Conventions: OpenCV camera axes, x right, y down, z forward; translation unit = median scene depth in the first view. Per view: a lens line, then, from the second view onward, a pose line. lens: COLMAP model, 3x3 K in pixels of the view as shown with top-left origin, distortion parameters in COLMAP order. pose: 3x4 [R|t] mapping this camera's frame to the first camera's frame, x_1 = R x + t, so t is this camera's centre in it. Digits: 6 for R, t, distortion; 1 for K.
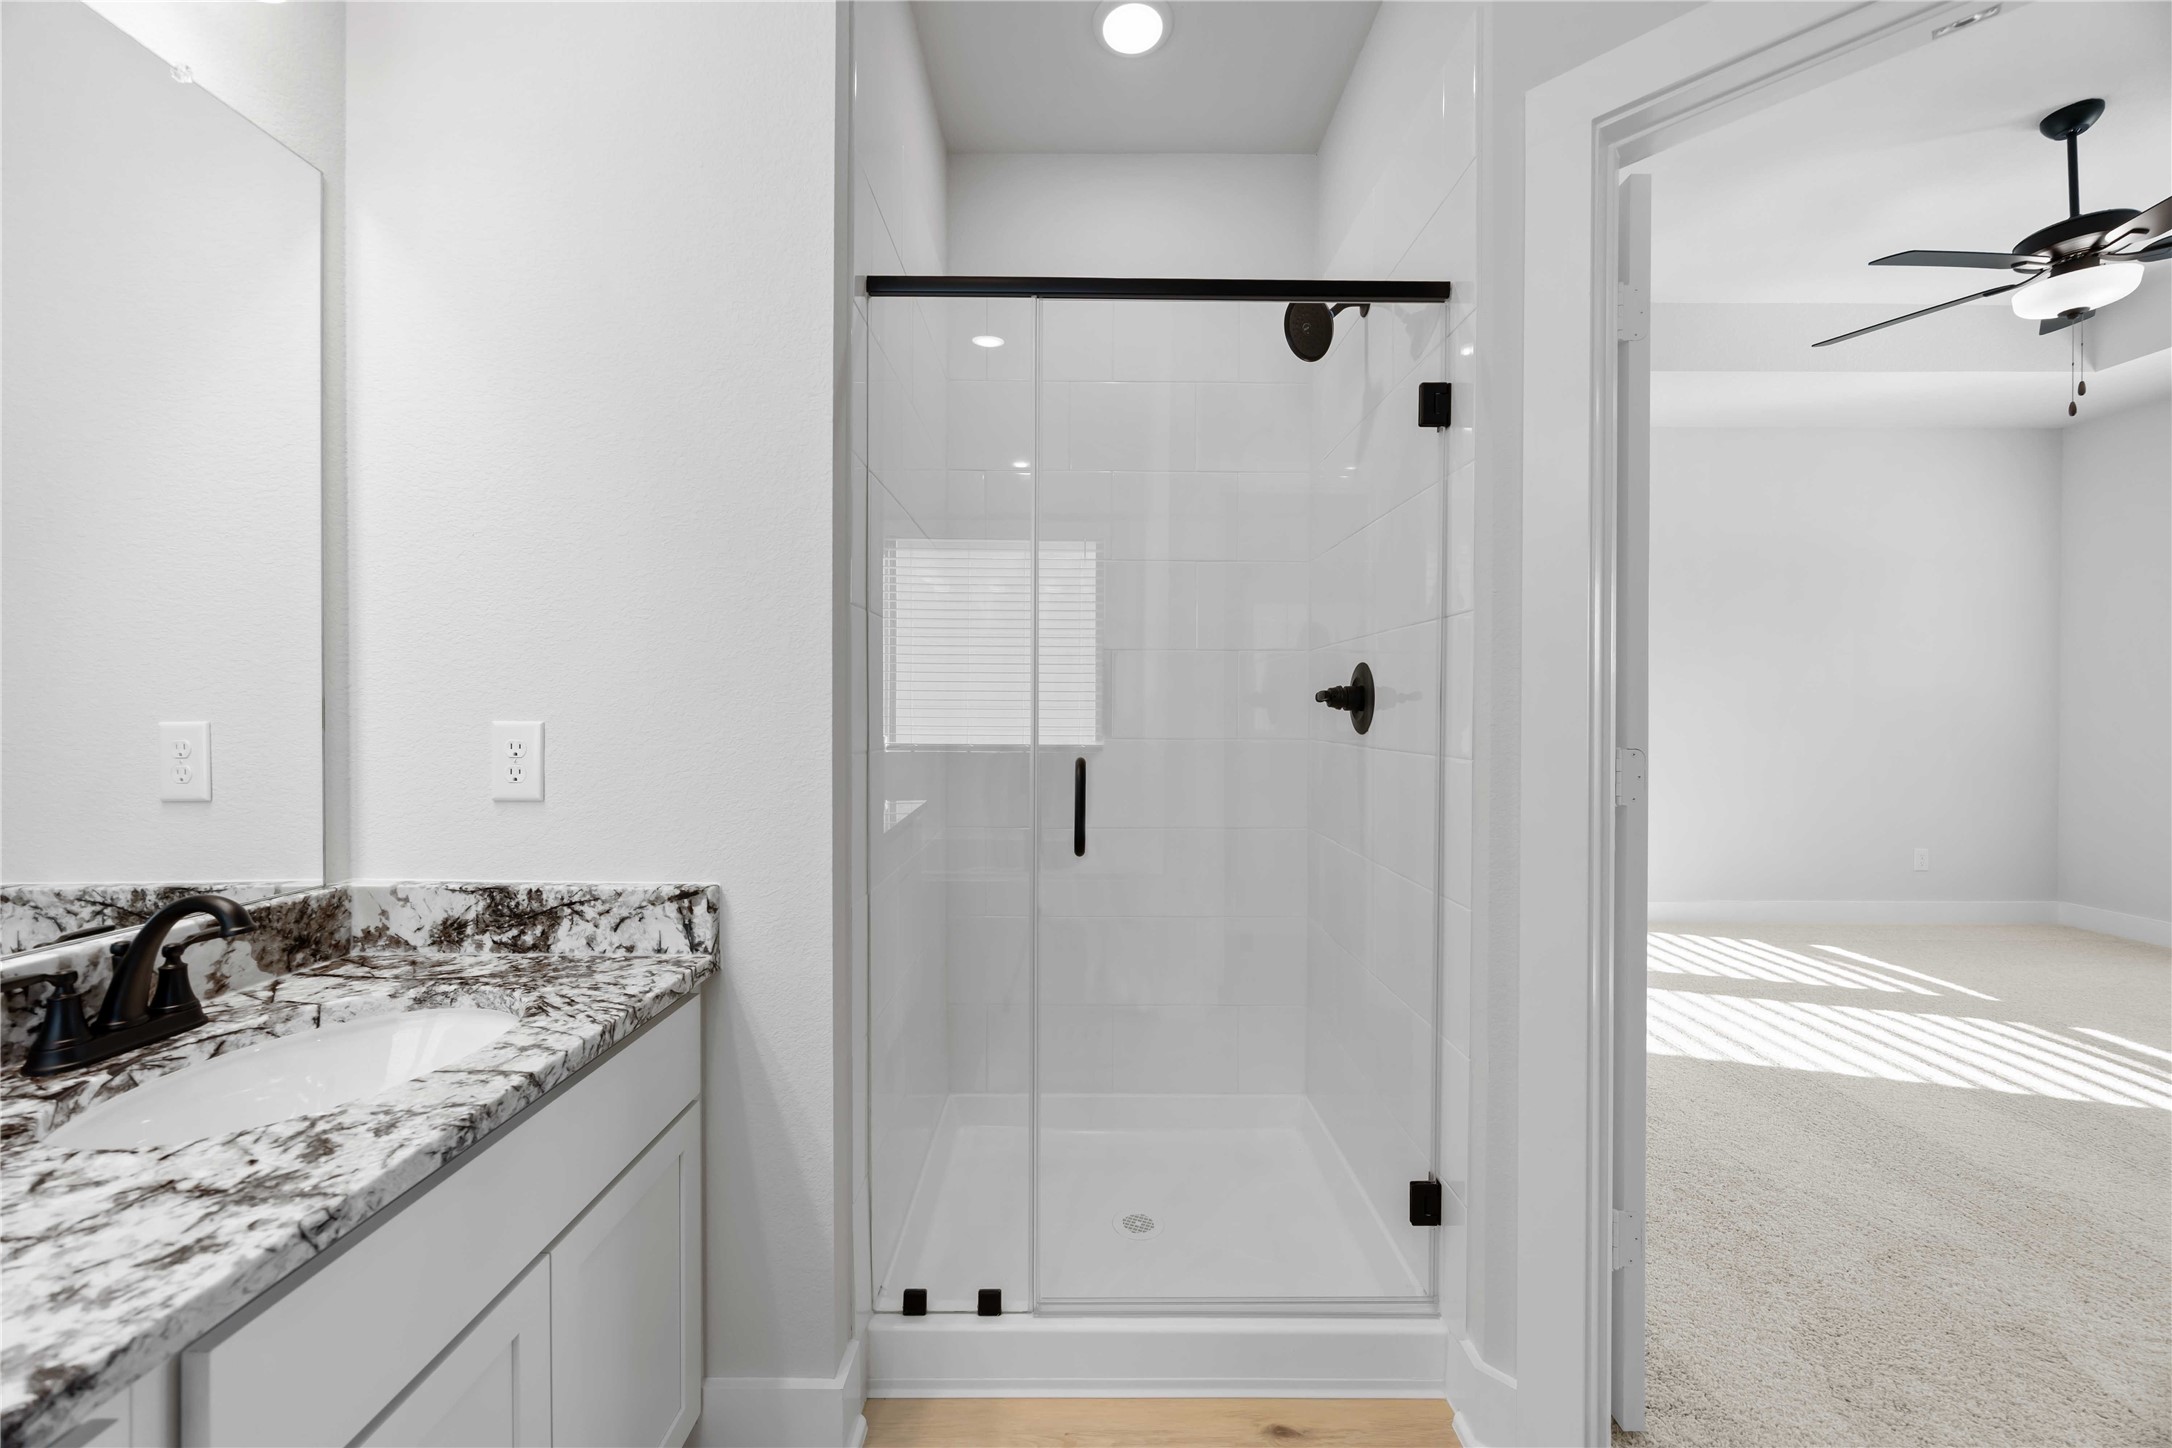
lens RADIAL K [[823.1, 0, 1084.0], [0, 823.1, 713.4], [0, 0, 1]] dist [-0.003939, -0.000875]
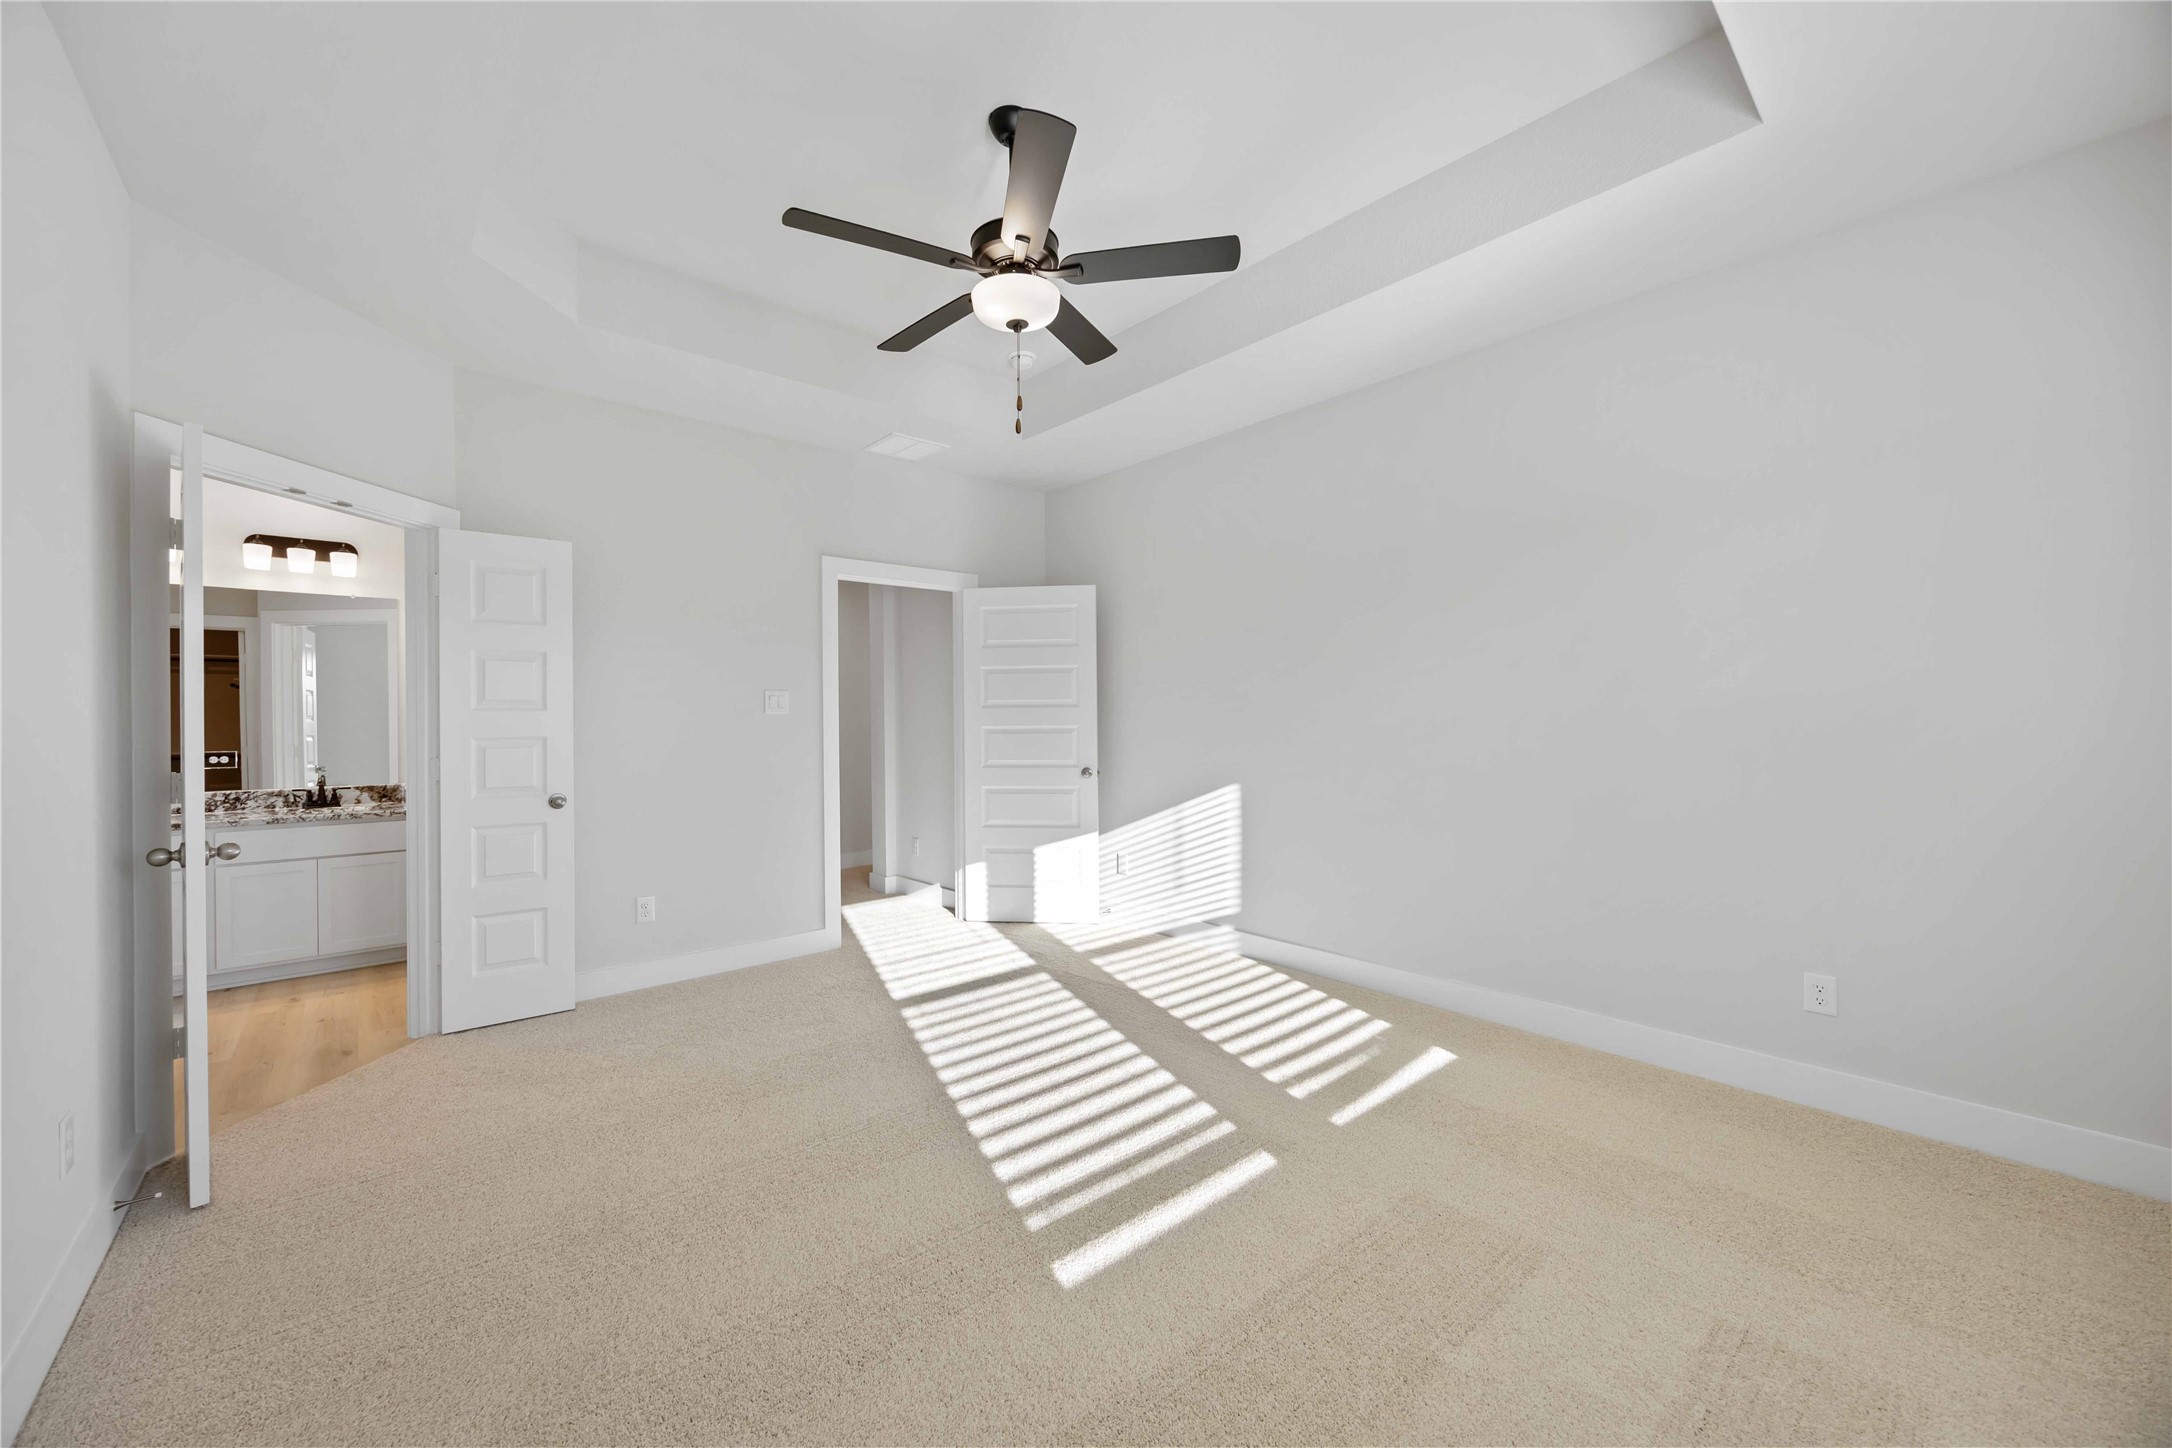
lens RADIAL K [[823.1, 0, 1074.0], [0, 823.1, 721.3], [0, 0, 1]] dist [-0.003939, -0.000875]
pose [[0.663323, 0.002565, -0.748329, 5.190176], [0.001697, 0.999986, 0.004932, -0.119645], [0.748332, -0.004541, 0.663309, 1.052615]]
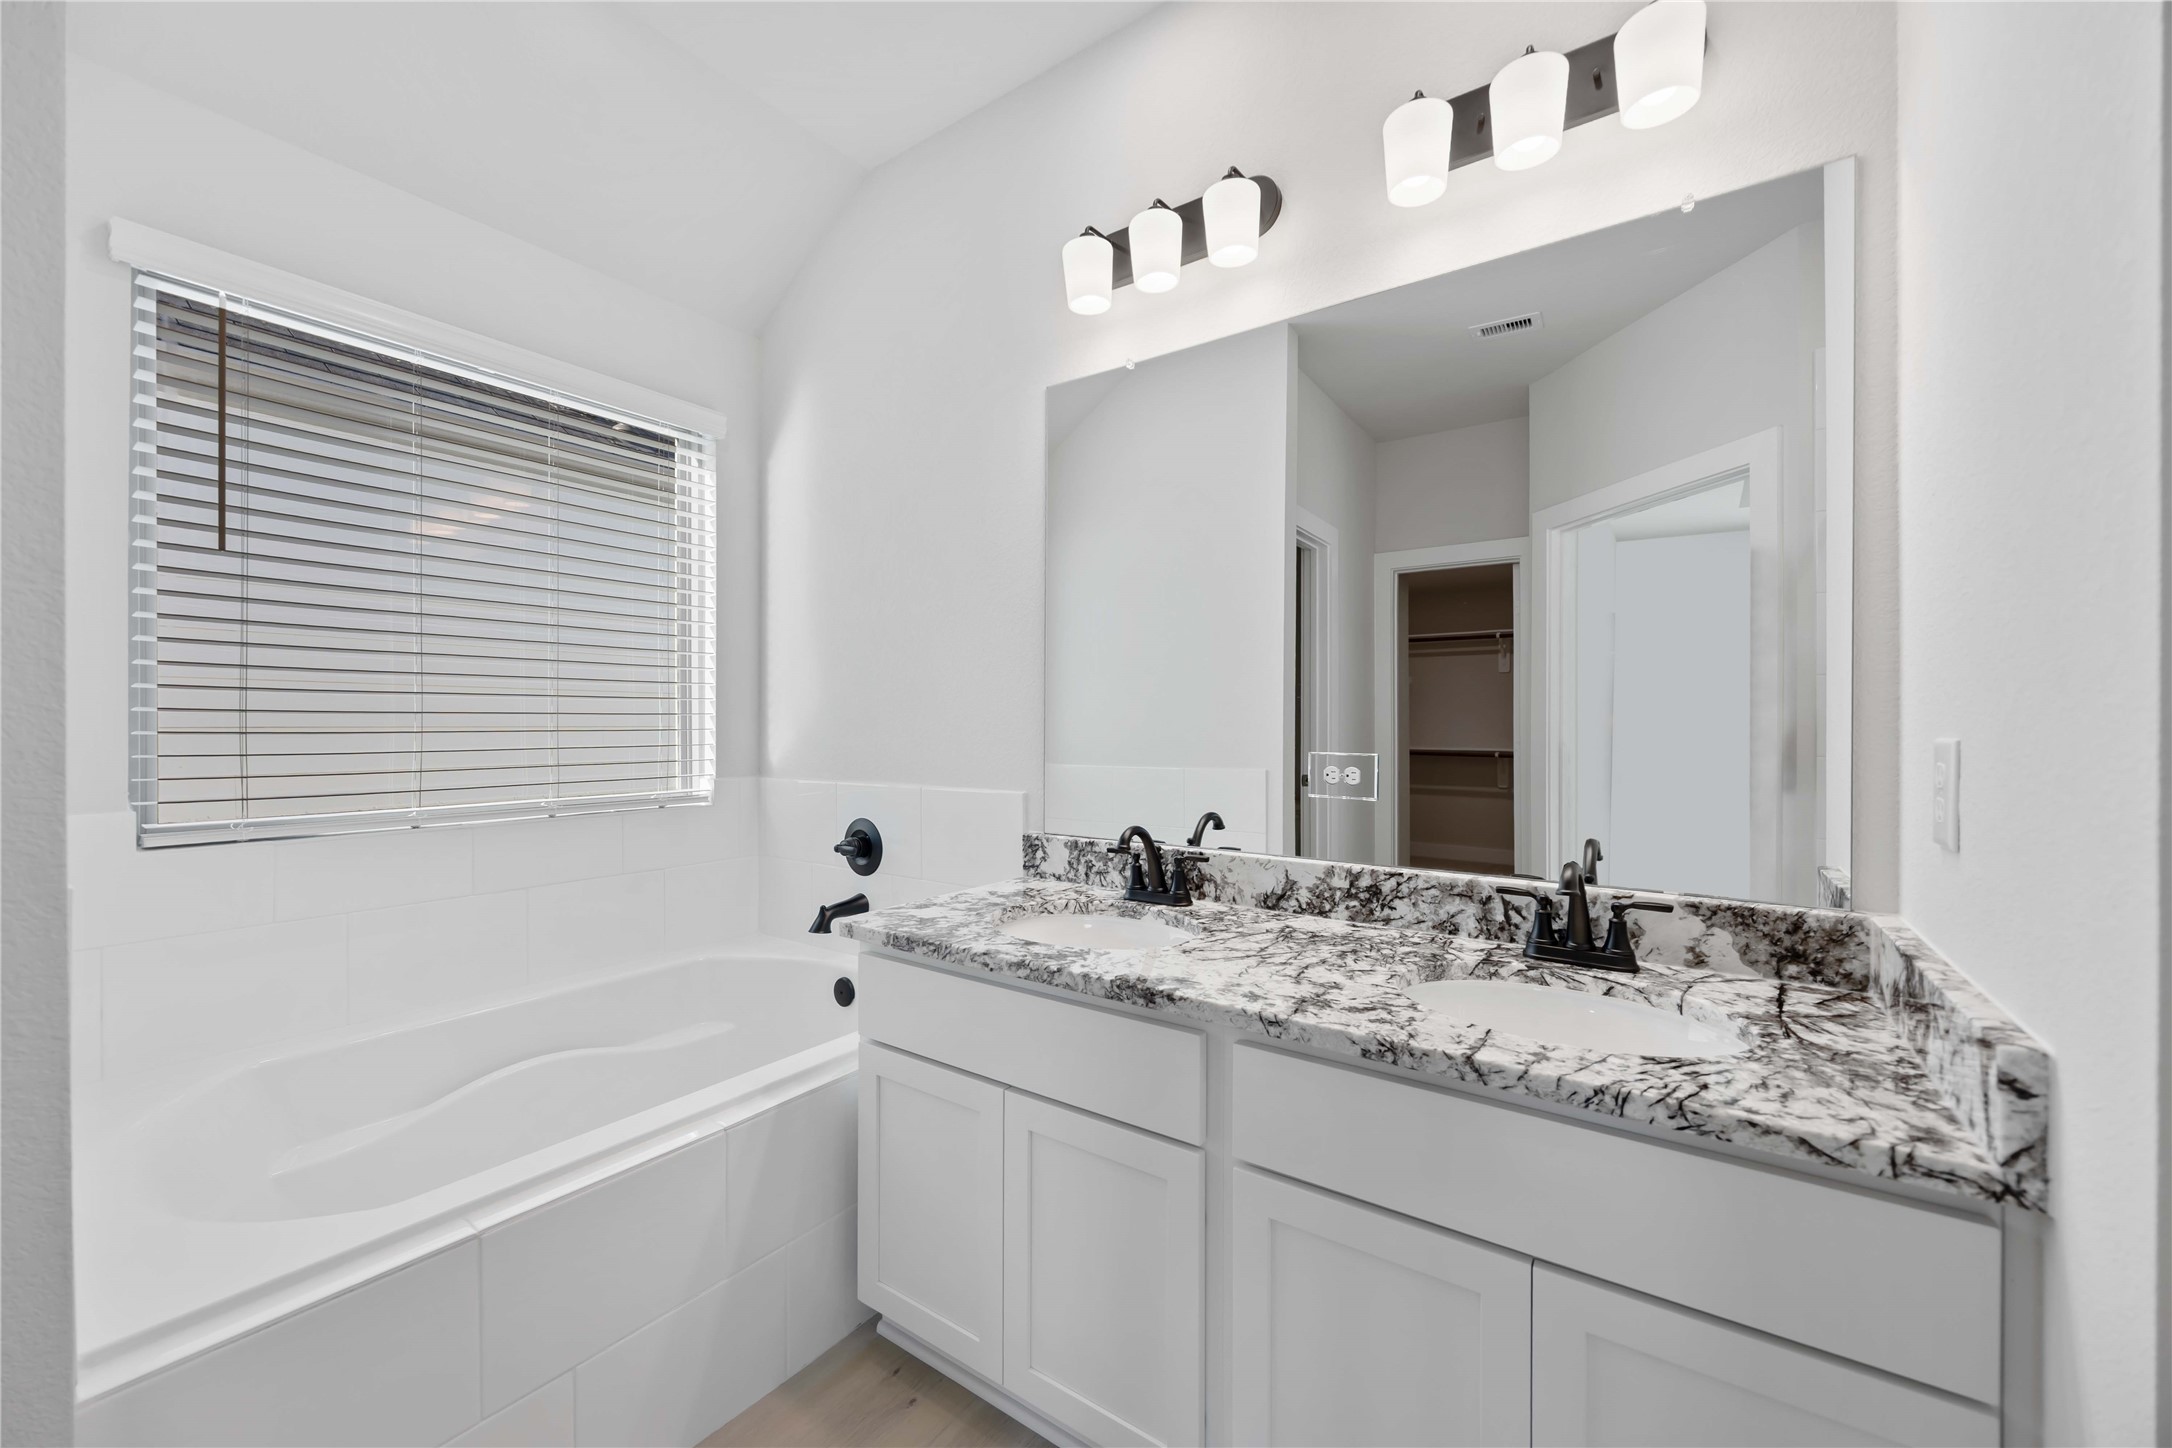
lens RADIAL K [[823.1, 0, 1084.0], [0, 823.1, 729.3], [0, 0, 1]] dist [-0.003939, -0.000875]
pose [[-0.582135, 0.001259, -0.813091, 0.448557], [-0.003409, 0.999986, 0.003989, 0.001600], [0.813085, 0.005093, -0.582123, 1.064187]]
